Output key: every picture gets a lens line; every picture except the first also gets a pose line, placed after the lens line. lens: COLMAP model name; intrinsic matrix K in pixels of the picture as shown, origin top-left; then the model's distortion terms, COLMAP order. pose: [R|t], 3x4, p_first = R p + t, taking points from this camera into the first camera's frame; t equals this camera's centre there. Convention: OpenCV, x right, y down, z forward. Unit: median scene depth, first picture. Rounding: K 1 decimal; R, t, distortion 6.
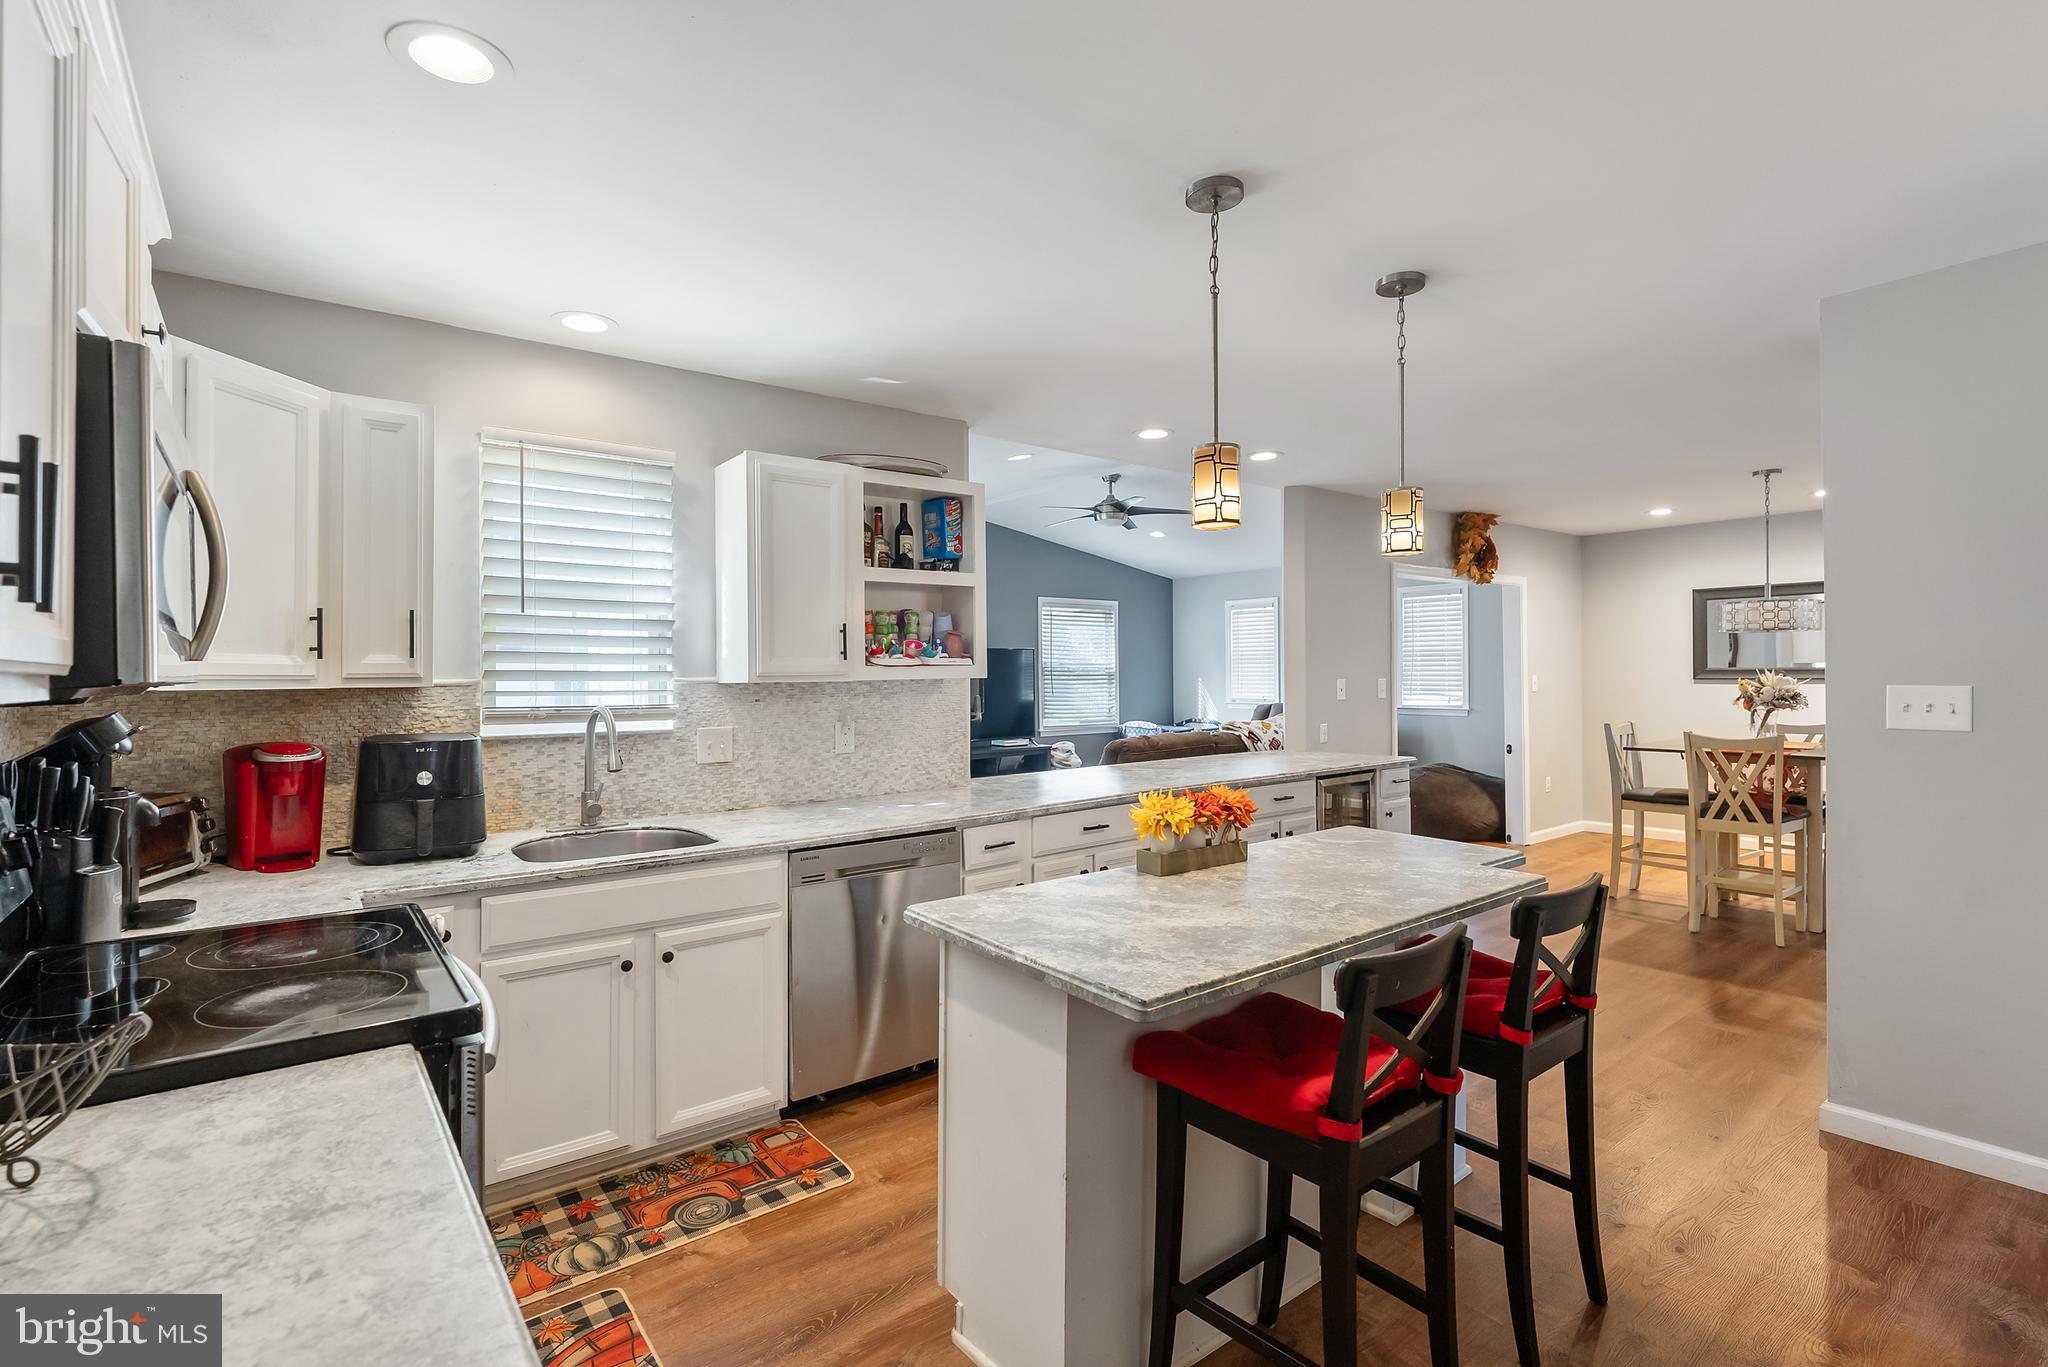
lens RADIAL K [[964.1, 0, 1026.8], [0, 964.1, 676.8], [0, 0, 1]] dist [0.009014, -0.000155]
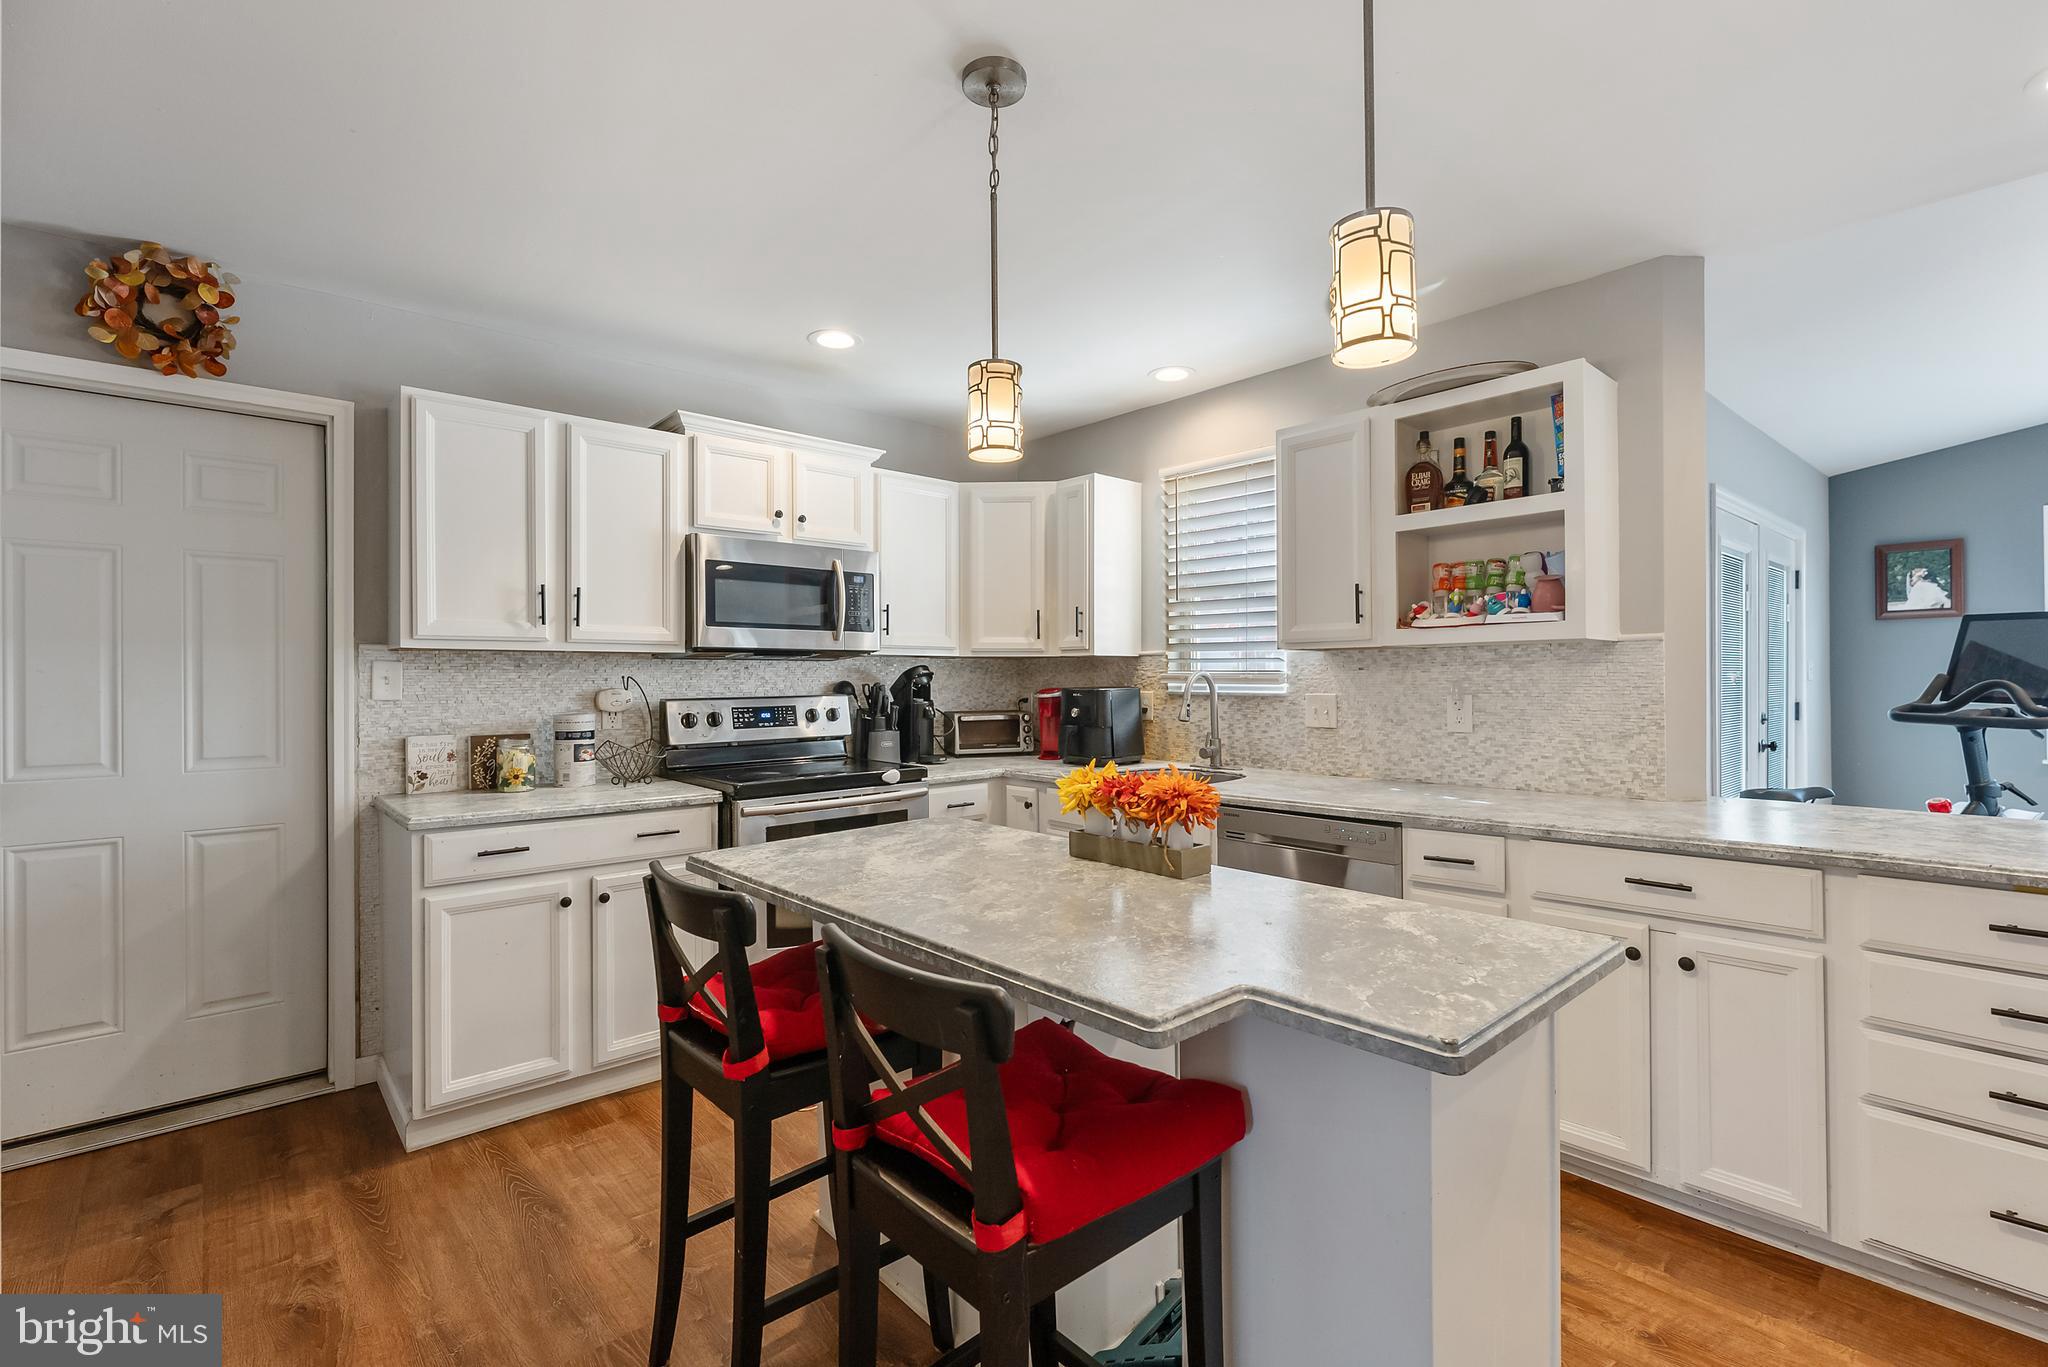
lens RADIAL K [[964.1, 0, 1041.2], [0, 964.1, 676.1], [0, 0, 1]] dist [0.009014, -0.000155]
pose [[0.053321, 0.006747, -0.998555, 0.685389], [0.000849, 0.999977, 0.006802, 0.025194], [0.998577, -0.001211, 0.053314, 0.623443]]
